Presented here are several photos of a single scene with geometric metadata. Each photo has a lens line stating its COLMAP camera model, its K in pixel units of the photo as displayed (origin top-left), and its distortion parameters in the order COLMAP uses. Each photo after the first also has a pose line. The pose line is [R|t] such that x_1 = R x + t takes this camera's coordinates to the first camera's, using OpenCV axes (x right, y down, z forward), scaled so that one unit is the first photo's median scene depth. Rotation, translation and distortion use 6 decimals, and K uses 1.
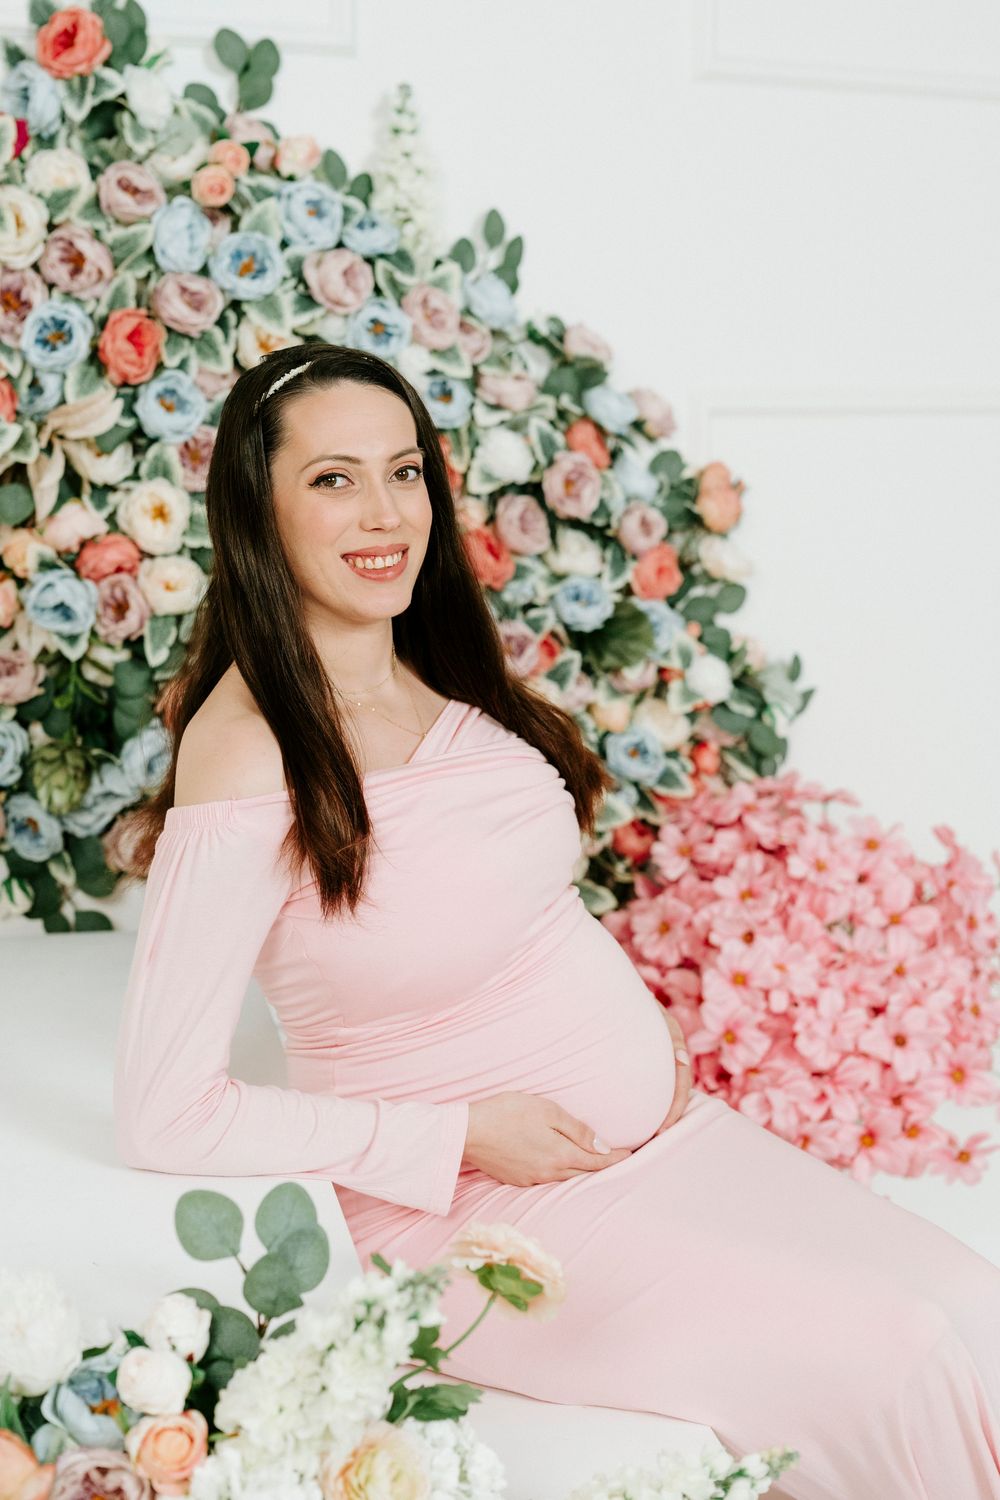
lens RADIAL K [[2350.1, 0, 428.5], [0, 2350.1, 673.6], [0, 0, 1]] dist [-0.017132, 0.000000]
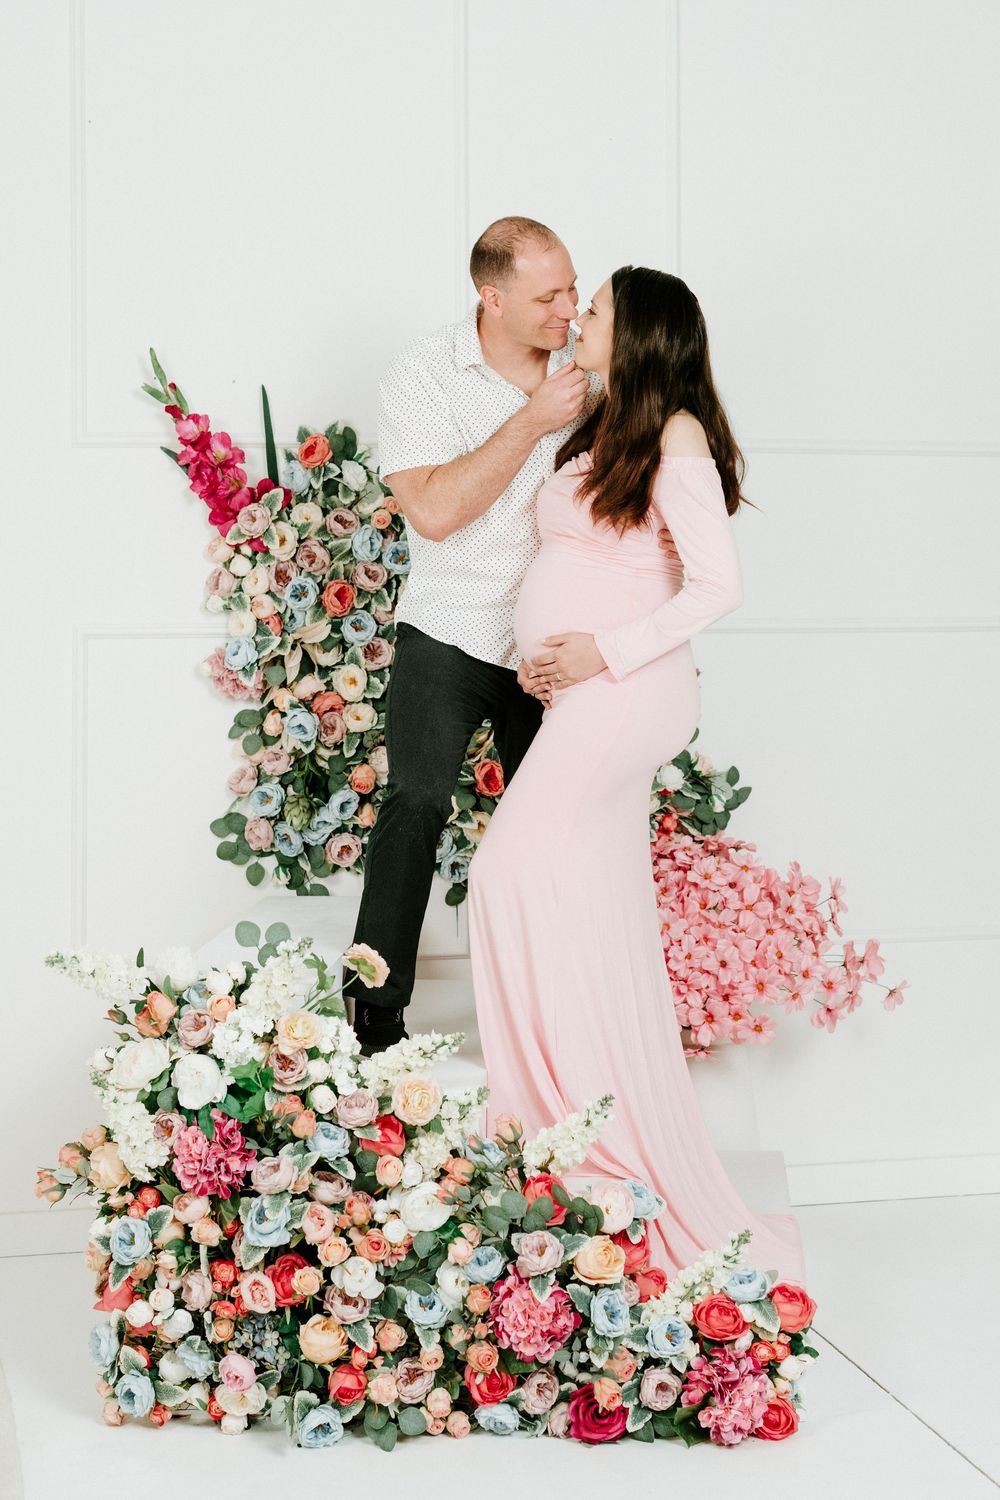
lens RADIAL K [[2264.2, 0, 490.2], [0, 2264.2, 592.2], [0, 0, 1]] dist [0.007680, 0.000000]
pose [[0.976681, 0.001965, -0.214688, 0.404937], [-0.027571, 0.992827, -0.116340, 0.075885], [0.212919, 0.119546, 0.969729, -0.834423]]
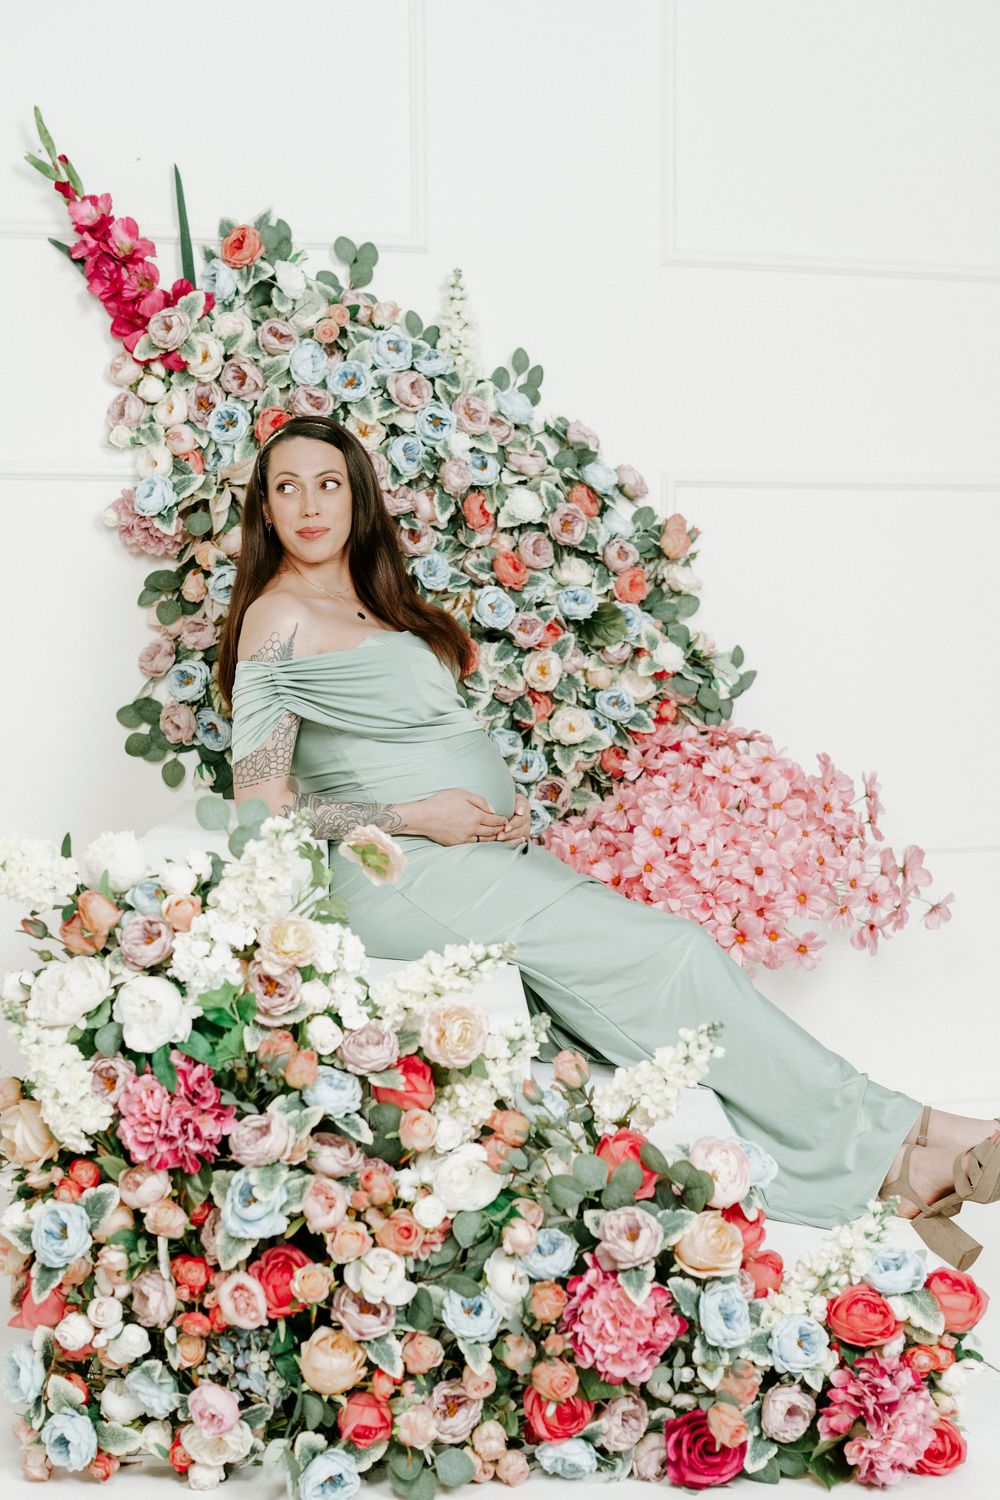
lens RADIAL K [[2059.8, 0, 419.5], [0, 2059.8, 743.8], [0, 0, 1]] dist [0.005684, 0.000000]
pose [[0.988072, 0.006751, -0.153848, 0.186786], [-0.014396, 0.998713, -0.048629, 0.141049], [0.153321, 0.050264, 0.986897, -0.370612]]
